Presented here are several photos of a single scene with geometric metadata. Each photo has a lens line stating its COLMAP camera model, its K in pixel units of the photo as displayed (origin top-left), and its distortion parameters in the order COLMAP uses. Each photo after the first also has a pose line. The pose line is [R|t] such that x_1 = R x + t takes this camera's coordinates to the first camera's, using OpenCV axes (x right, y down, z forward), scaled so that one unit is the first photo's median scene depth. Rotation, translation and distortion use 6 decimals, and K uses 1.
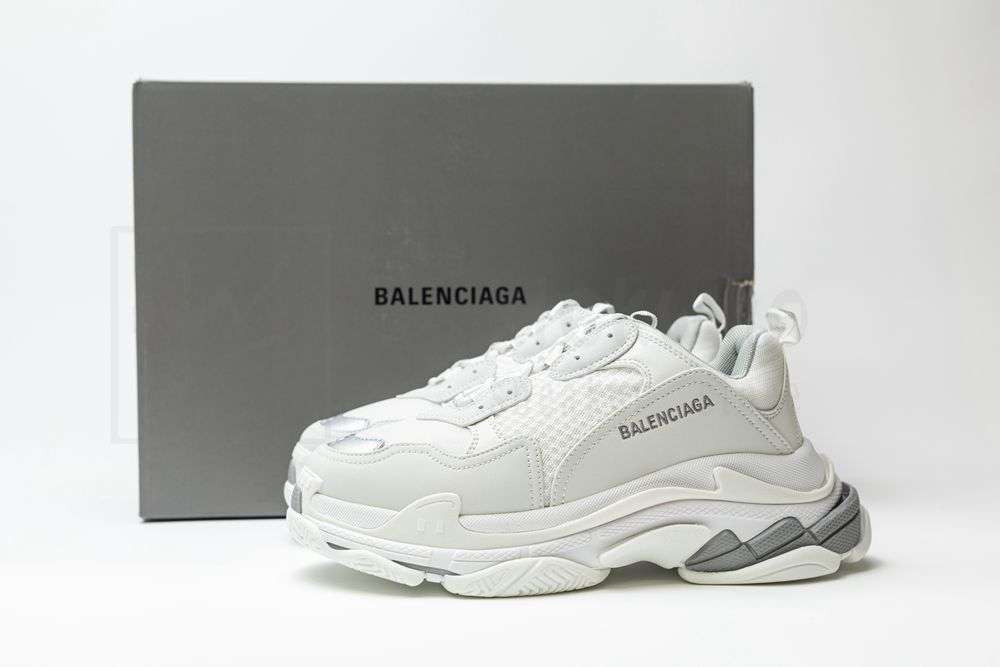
lens RADIAL K [[1429.3, 0, 504.4], [0, 1429.3, 332.3], [0, 0, 1]] dist [0.125651, 0.000000]
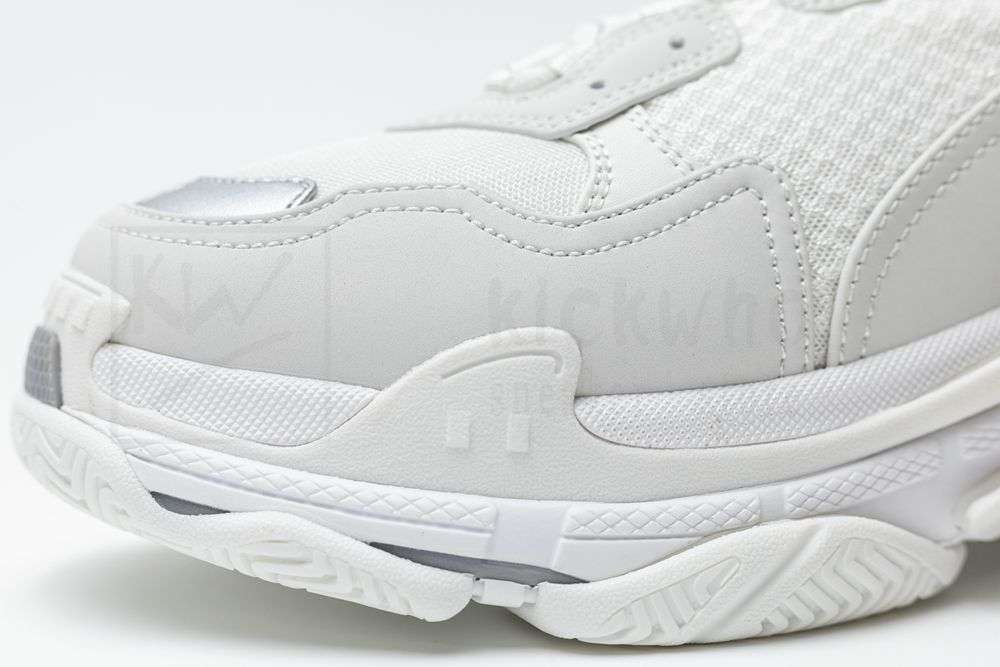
lens RADIAL K [[1429.3, 0, 496.3], [0, 1429.3, 342.0], [0, 0, 1]] dist [0.125651, 0.000000]
pose [[0.987278, -0.016358, 0.158163, -0.097159], [0.005038, 0.997413, 0.071708, 0.090357], [-0.158926, -0.069999, 0.984806, 0.672311]]
